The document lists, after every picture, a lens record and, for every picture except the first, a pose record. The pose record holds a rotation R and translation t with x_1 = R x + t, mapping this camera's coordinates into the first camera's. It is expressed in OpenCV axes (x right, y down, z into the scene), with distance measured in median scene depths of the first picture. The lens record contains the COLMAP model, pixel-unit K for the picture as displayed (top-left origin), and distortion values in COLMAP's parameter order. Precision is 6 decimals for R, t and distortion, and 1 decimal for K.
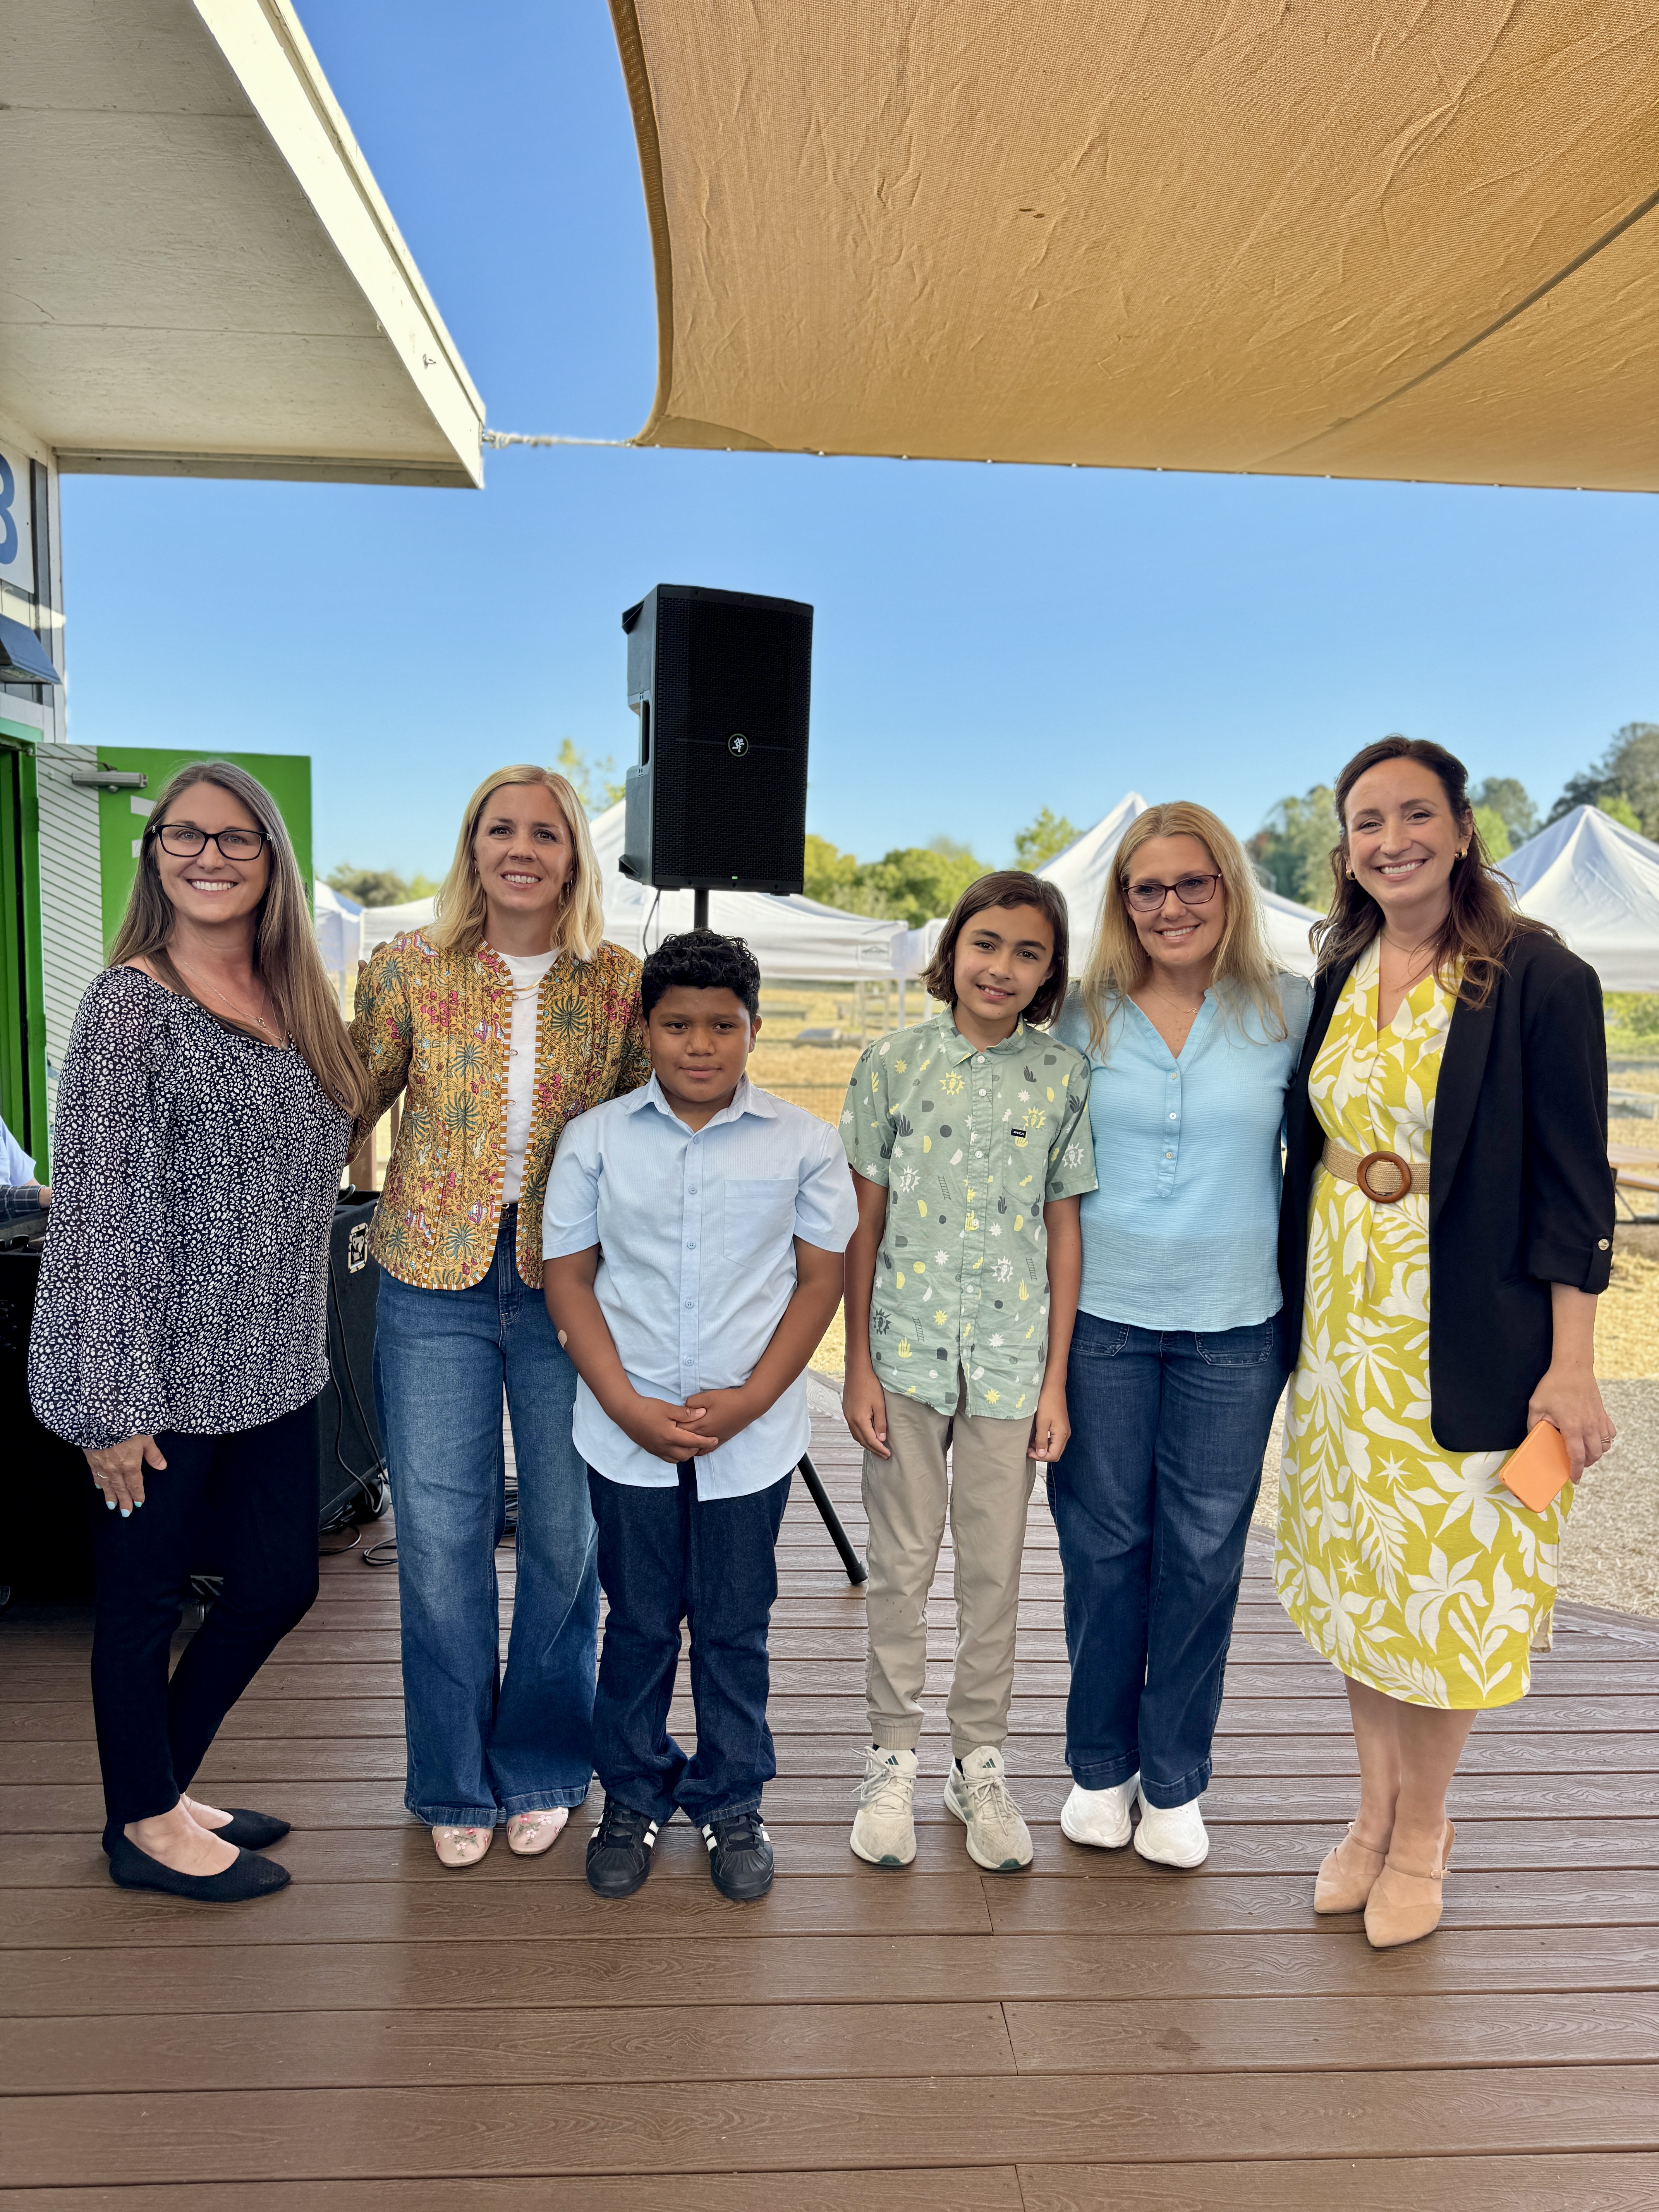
lens RADIAL K [[1568.1, 0, 827.4], [0, 1568.1, 1063.0], [0, 0, 1]] dist [0.054024, -0.069481]
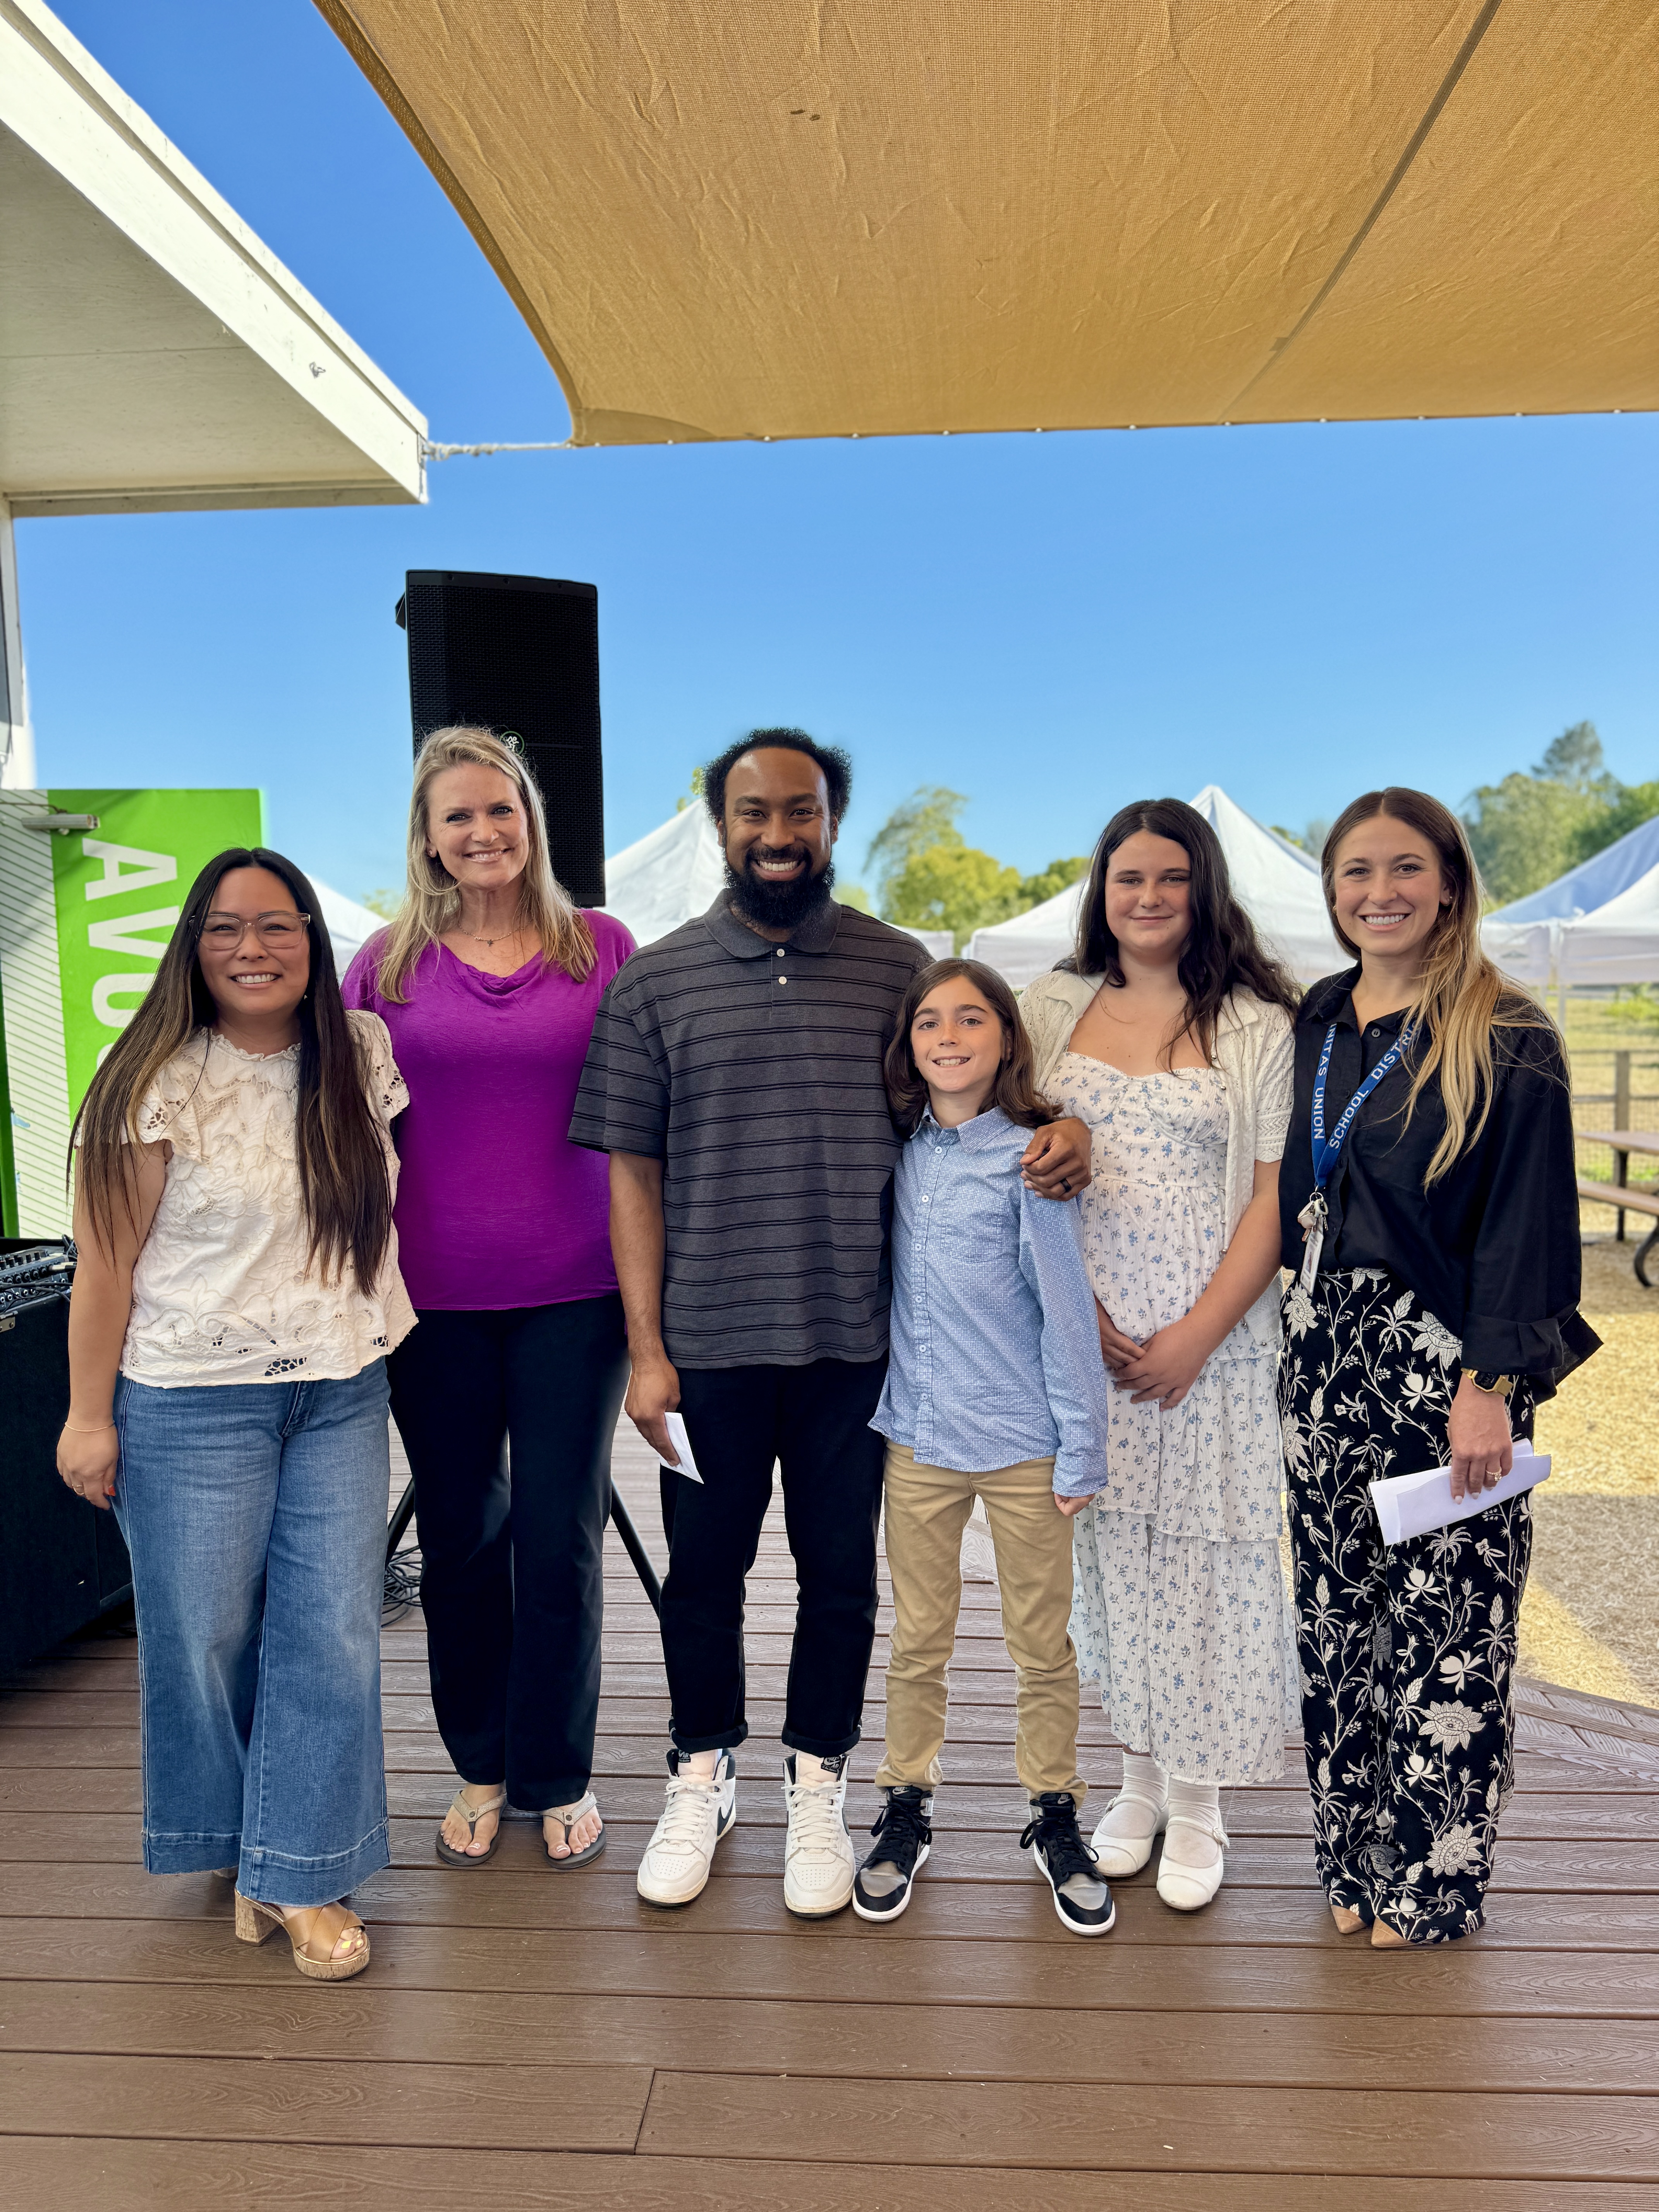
lens RADIAL K [[1571.8, 0, 830.1], [0, 1571.8, 1079.7], [0, 0, 1]] dist [0.016531, -0.019817]
pose [[0.993118, -0.030696, -0.113023, 0.206242], [0.030585, 0.999528, -0.002716, -0.002991], [0.113053, -0.000759, 0.993589, 0.126482]]
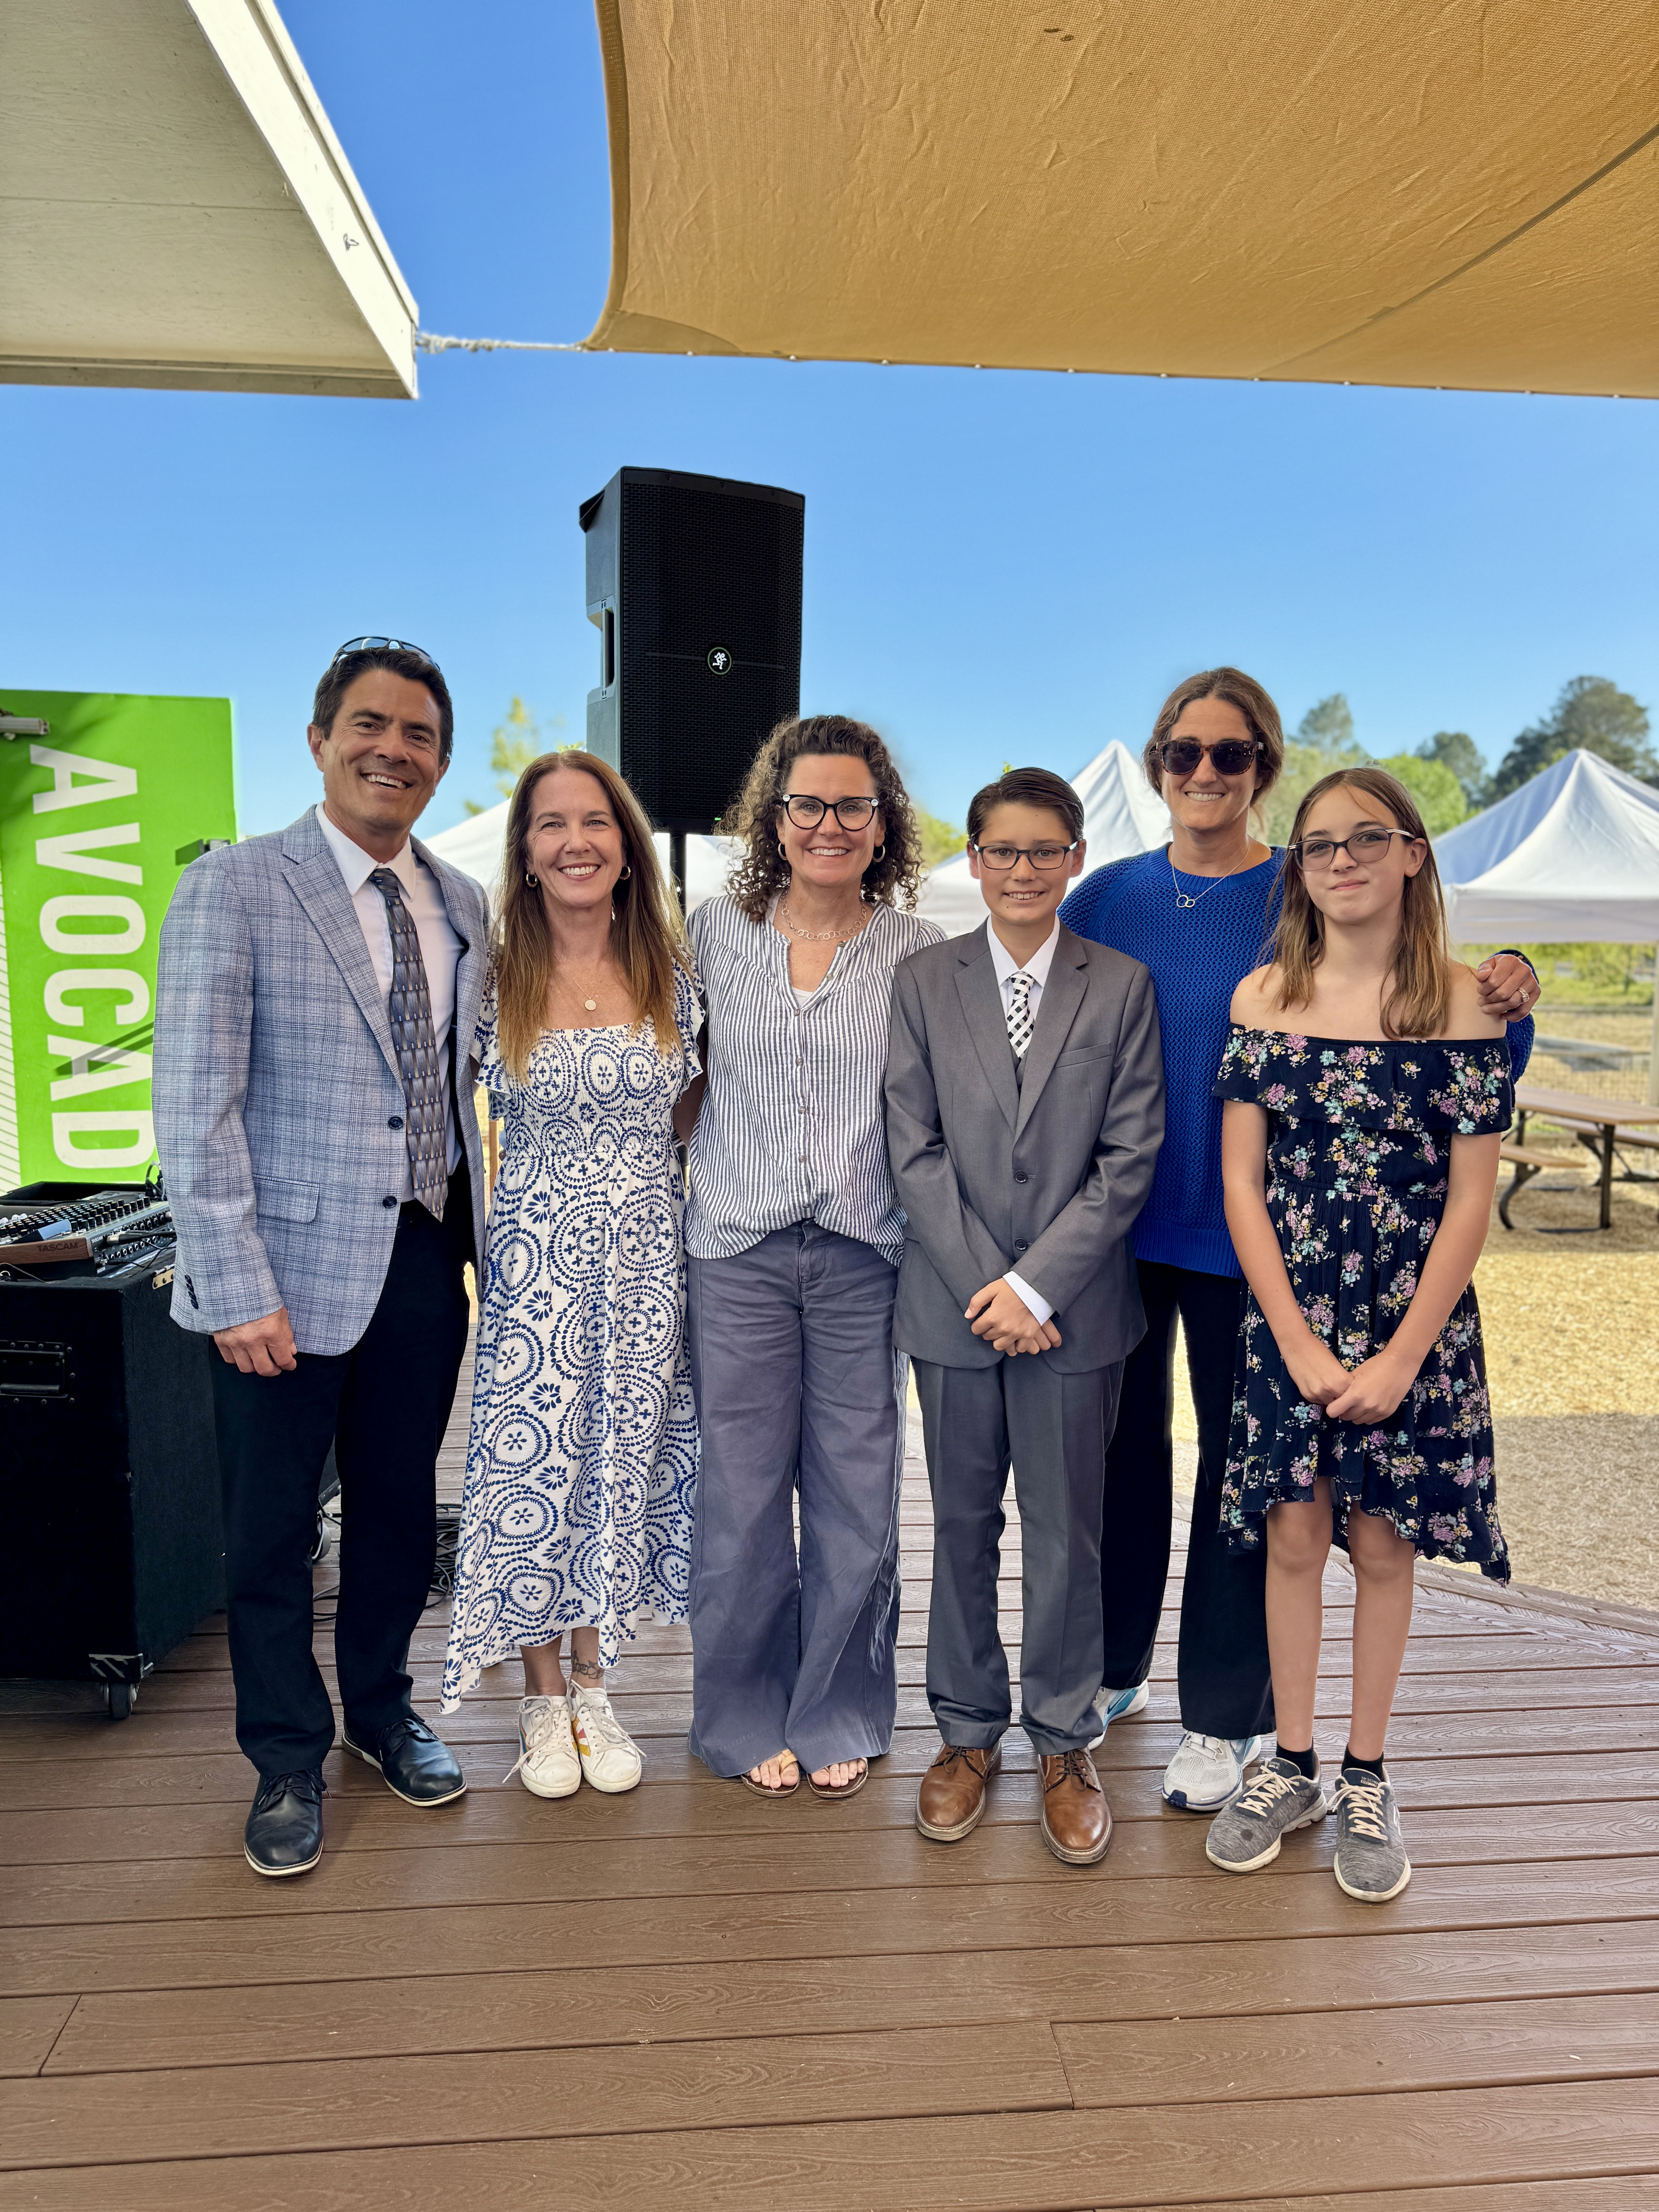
lens RADIAL K [[1570.9, 0, 842.0], [0, 1570.9, 1085.1], [0, 0, 1]] dist [0.012810, -0.019126]
pose [[0.999274, -0.015475, 0.034809, -0.022949], [0.014109, 0.999134, 0.039153, -0.006974], [-0.035385, -0.038633, 0.998627, 0.138949]]
